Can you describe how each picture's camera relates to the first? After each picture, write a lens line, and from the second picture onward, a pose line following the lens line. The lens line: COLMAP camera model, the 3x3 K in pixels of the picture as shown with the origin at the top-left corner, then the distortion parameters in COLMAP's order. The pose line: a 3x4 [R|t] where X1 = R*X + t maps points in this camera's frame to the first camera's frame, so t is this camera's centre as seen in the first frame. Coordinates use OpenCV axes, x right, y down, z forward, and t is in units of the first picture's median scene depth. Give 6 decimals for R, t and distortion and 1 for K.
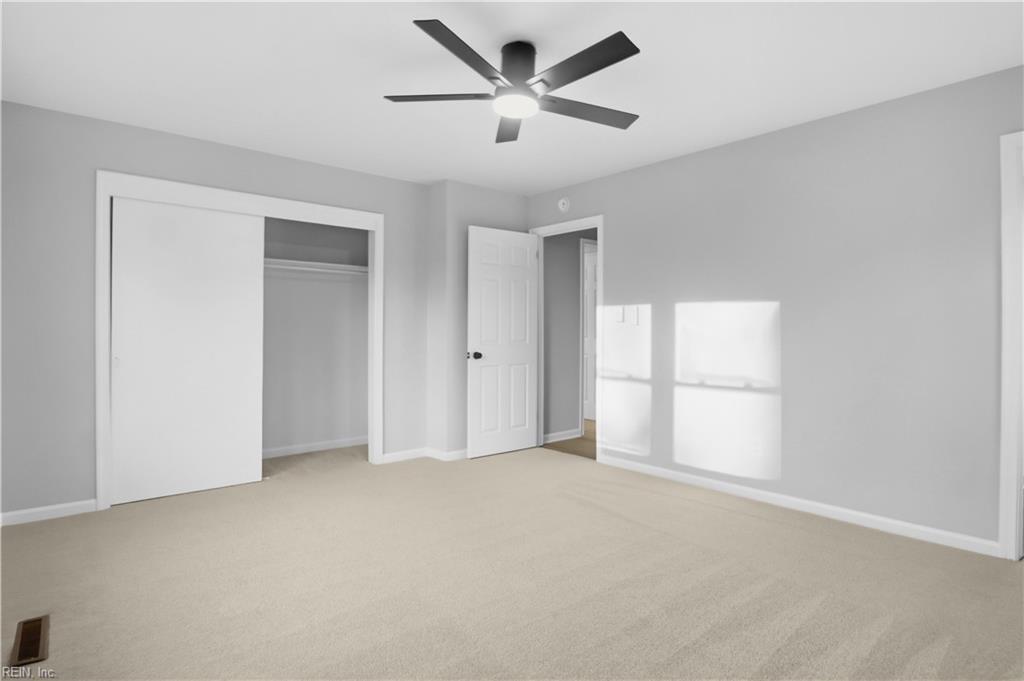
lens RADIAL K [[543.9, 0, 514.1], [0, 543.9, 331.8], [0, 0, 1]] dist [-0.044680, 0.015139]
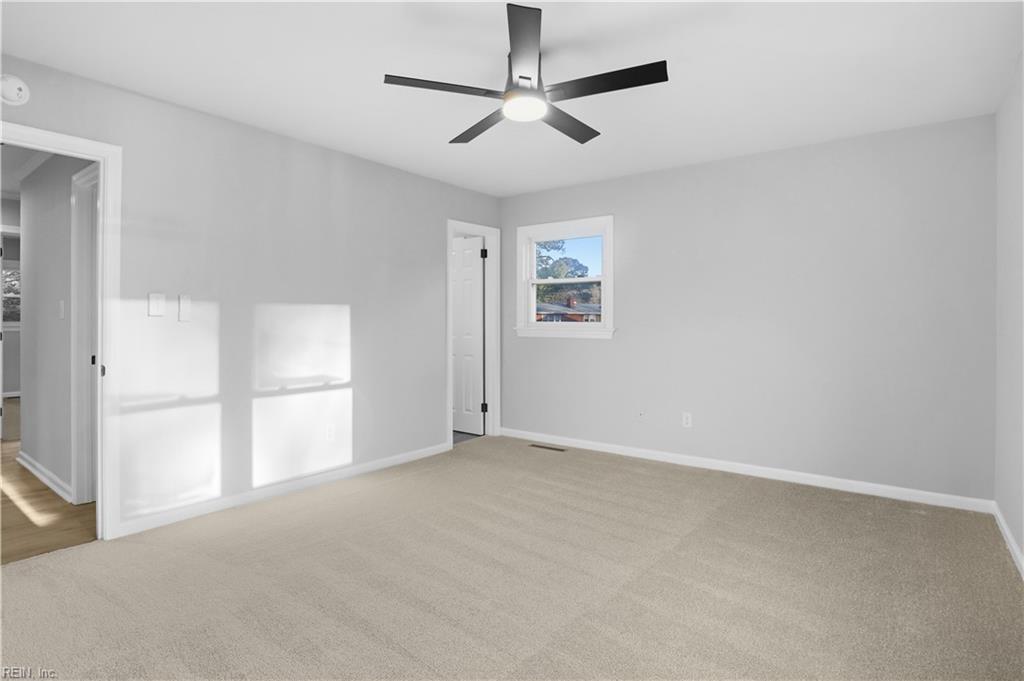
lens RADIAL K [[543.9, 0, 514.1], [0, 543.9, 331.8], [0, 0, 1]] dist [-0.044680, 0.015139]
pose [[-0.198556, -0.028080, 0.979687, -0.722388], [-0.008539, 0.999601, 0.026920, -0.037906], [-0.980052, -0.003020, -0.198716, 0.853208]]
